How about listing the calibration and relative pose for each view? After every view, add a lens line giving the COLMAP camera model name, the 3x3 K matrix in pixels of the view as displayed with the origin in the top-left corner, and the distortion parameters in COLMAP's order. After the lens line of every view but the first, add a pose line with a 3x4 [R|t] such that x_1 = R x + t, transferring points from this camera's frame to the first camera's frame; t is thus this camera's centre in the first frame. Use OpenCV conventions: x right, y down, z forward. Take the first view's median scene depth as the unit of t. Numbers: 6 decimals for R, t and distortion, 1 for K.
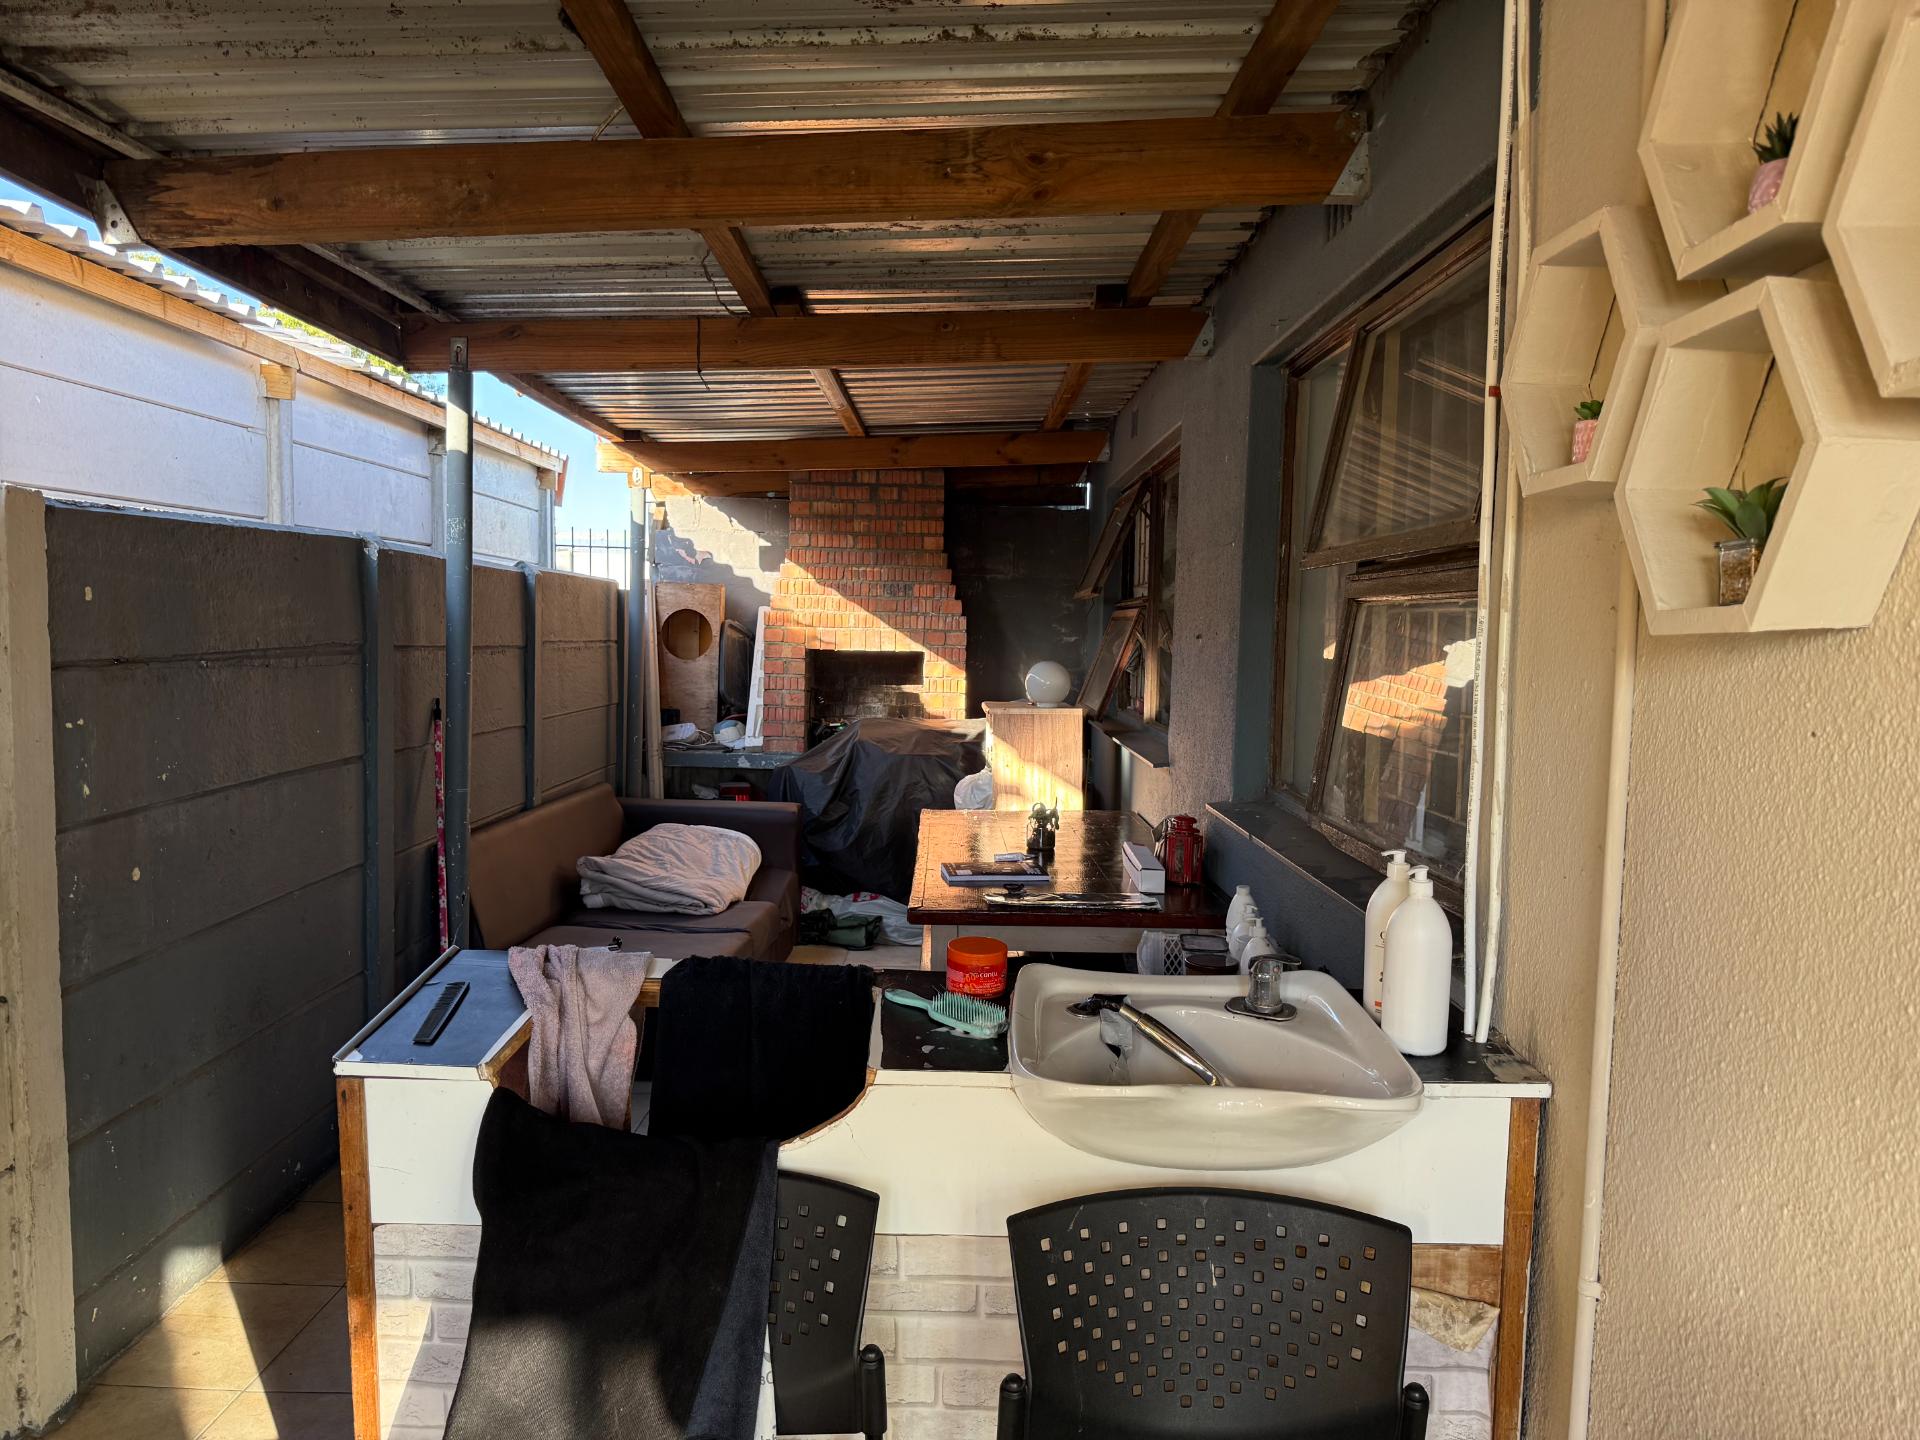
lens RADIAL K [[1361.4, 0, 963.9], [0, 1361.4, 725.9], [0, 0, 1]] dist [0.036690, -0.050514]
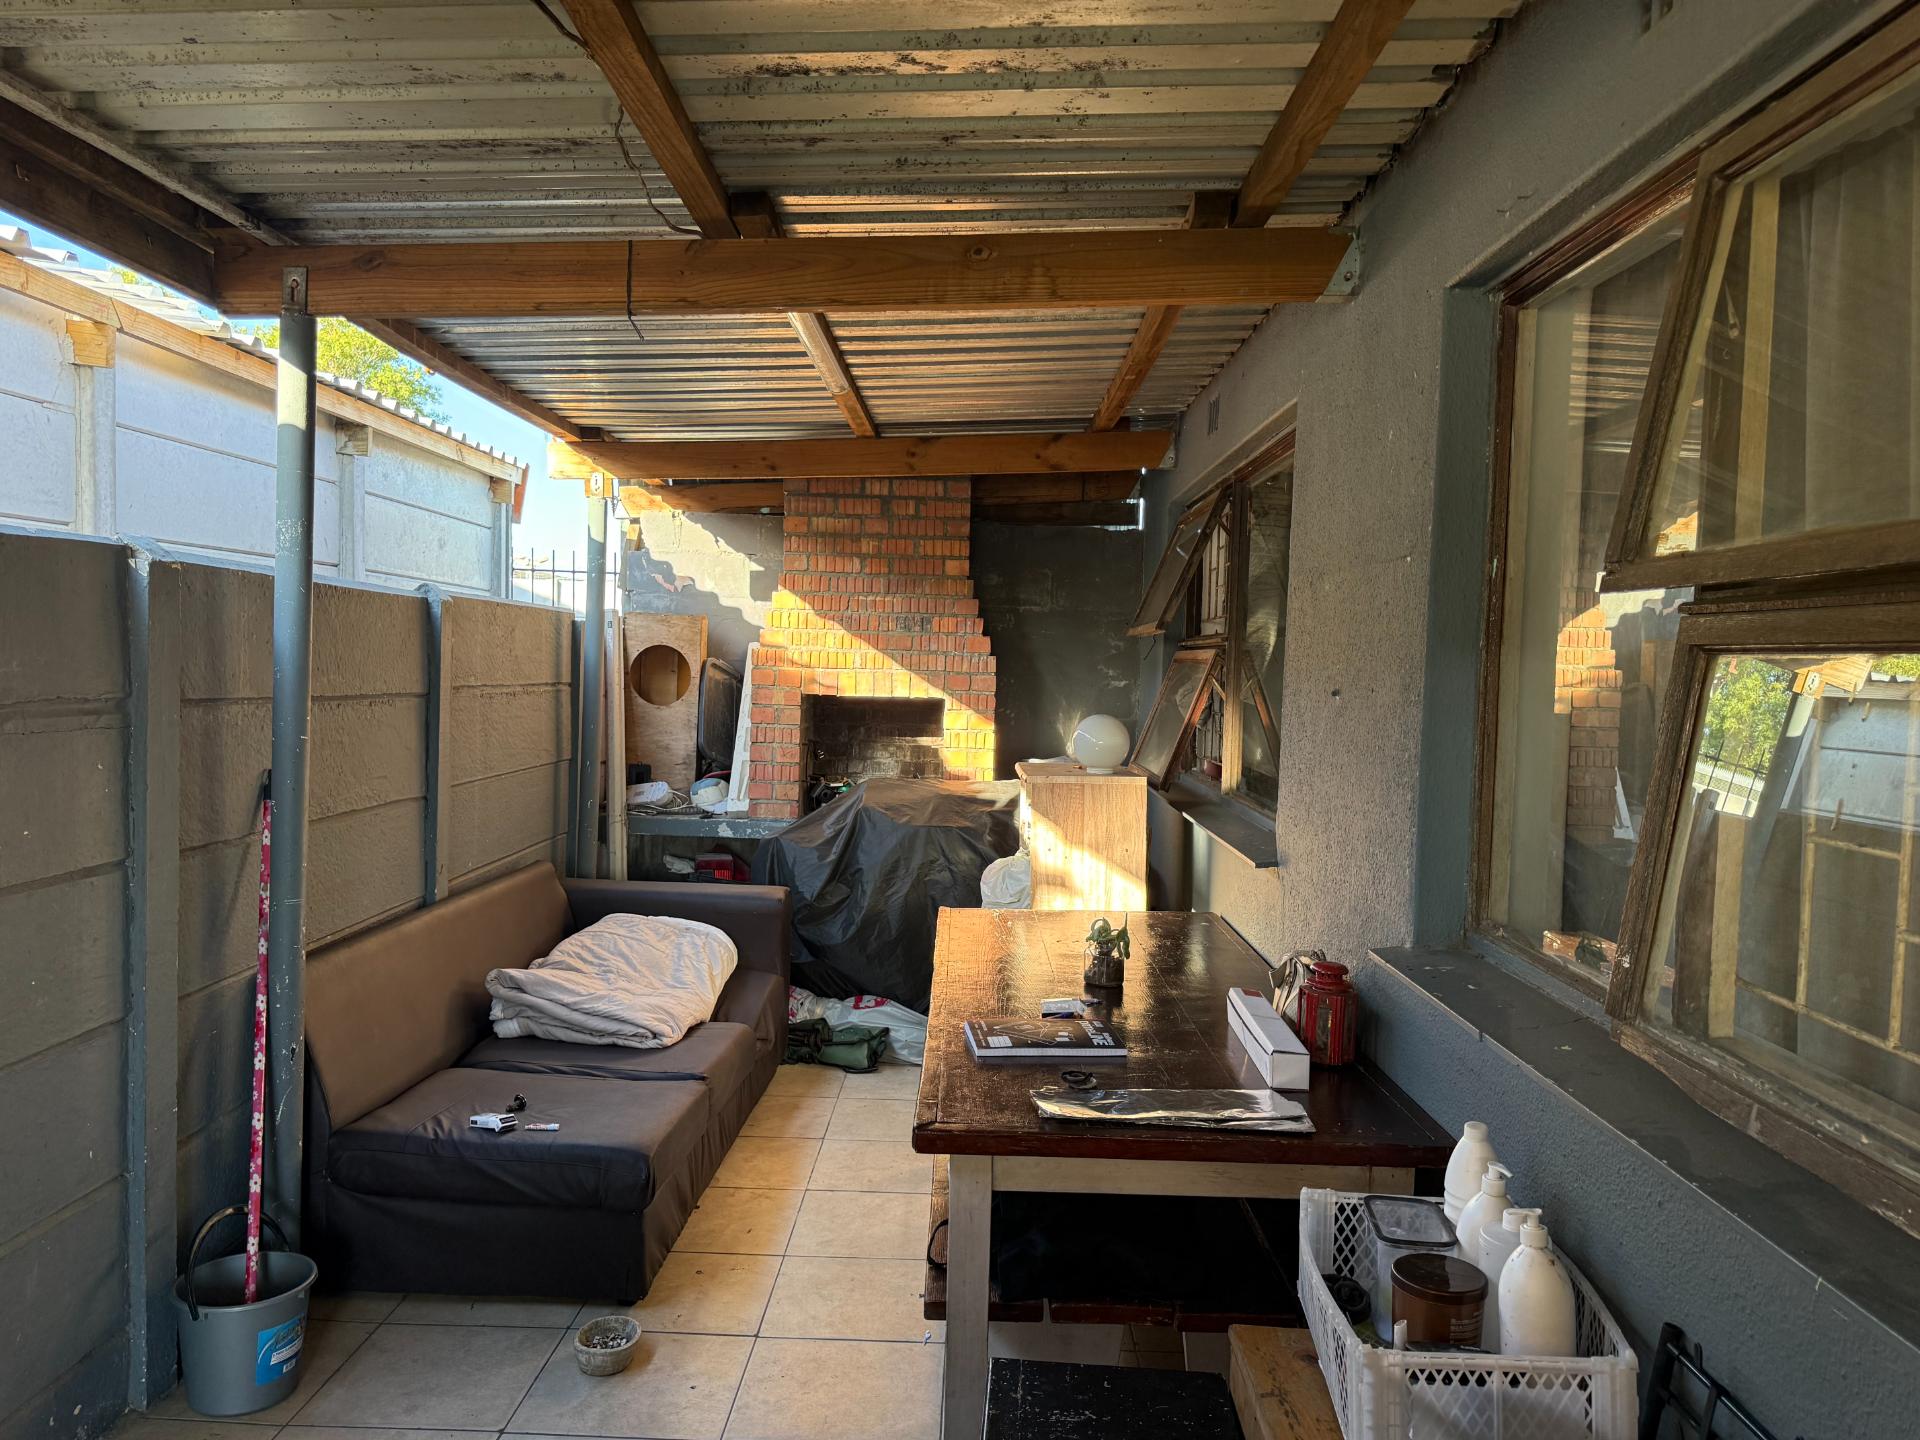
lens RADIAL K [[1361.4, 0, 953.9], [0, 1361.4, 716.9], [0, 0, 1]] dist [0.036690, -0.050514]
pose [[0.999720, 0.007956, -0.022298, -0.007889], [-0.008644, 0.999484, -0.030930, -0.028312], [0.022040, 0.031115, 0.999273, 0.278929]]
